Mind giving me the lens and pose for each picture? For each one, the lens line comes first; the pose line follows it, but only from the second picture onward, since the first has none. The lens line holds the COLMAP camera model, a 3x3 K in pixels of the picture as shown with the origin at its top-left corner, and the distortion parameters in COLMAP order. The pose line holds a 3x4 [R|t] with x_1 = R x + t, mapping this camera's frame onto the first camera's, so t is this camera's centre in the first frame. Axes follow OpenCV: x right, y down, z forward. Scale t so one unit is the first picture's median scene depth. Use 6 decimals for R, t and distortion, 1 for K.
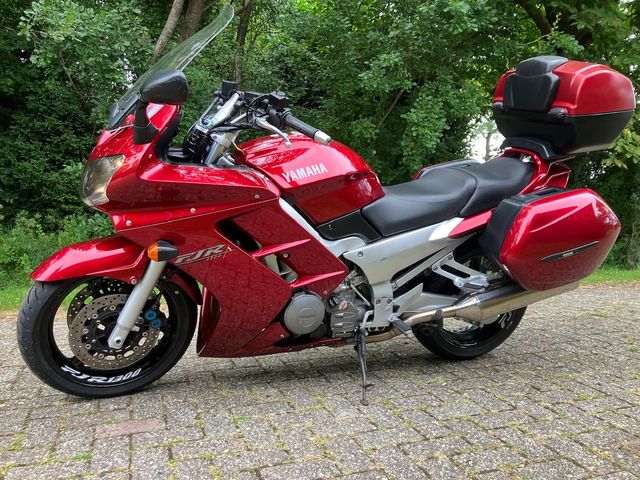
lens RADIAL K [[527.0, 0, 321.3], [0, 527.0, 230.9], [0, 0, 1]] dist [0.016937, -0.024509]
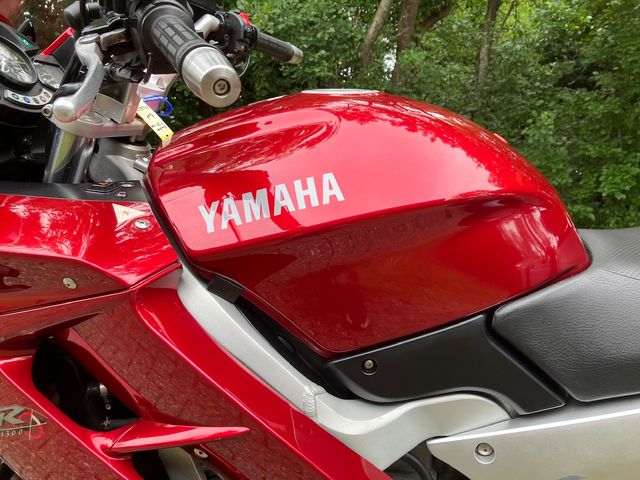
lens RADIAL K [[527.0, 0, 321.4], [0, 527.0, 239.8], [0, 0, 1]] dist [0.016937, -0.024509]
pose [[0.872596, 0.040570, -0.486755, 0.129986], [-0.035222, 0.999177, 0.020138, -0.080855], [0.487171, -0.000428, 0.873306, 0.631666]]
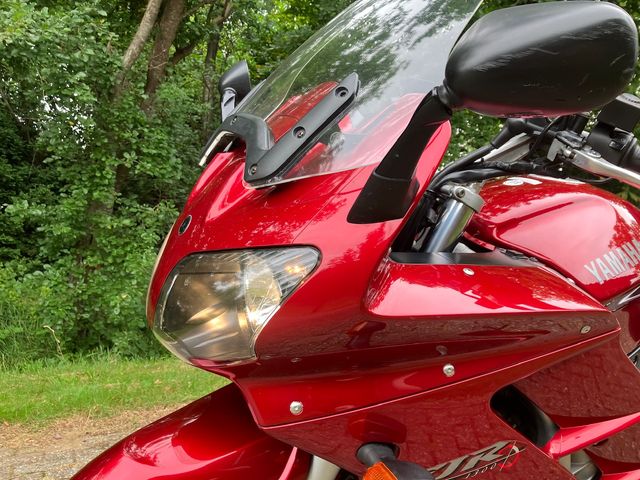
lens RADIAL K [[527.0, 0, 322.3], [0, 527.0, 233.8], [0, 0, 1]] dist [0.016937, -0.024509]
pose [[0.992912, -0.014109, 0.118008, -0.307674], [0.019294, 0.998892, -0.042913, -0.102794], [-0.117272, 0.044886, 0.992085, 0.465891]]
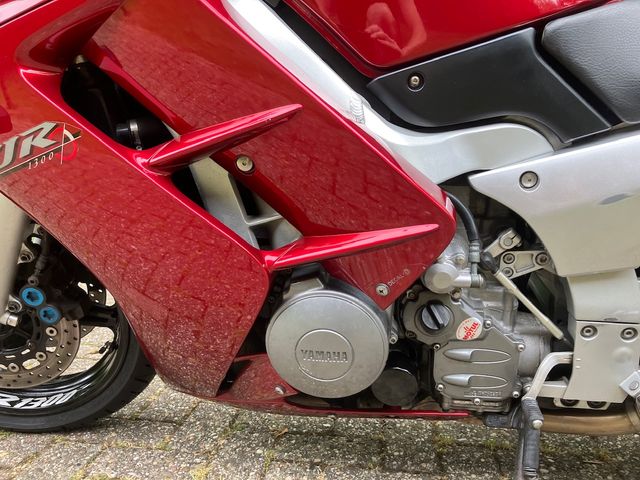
lens RADIAL K [[527.0, 0, 322.5], [0, 527.0, 240.9], [0, 0, 1]] dist [0.016937, -0.024509]
pose [[0.890268, 0.067968, -0.450337, 0.102609], [-0.032908, 0.995817, 0.085241, 0.054496], [0.454246, -0.061068, 0.888781, 0.620093]]
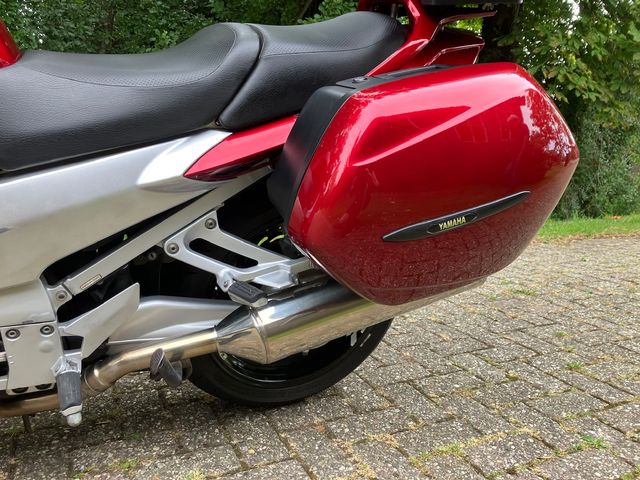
lens RADIAL K [[527.0, 0, 322.4], [0, 527.0, 242.7], [0, 0, 1]] dist [0.016937, -0.024509]
pose [[0.994109, -0.001464, 0.108377, 0.297789], [-0.012827, 0.991293, 0.131048, 0.007384], [-0.107625, -0.131666, 0.985434, 0.565964]]
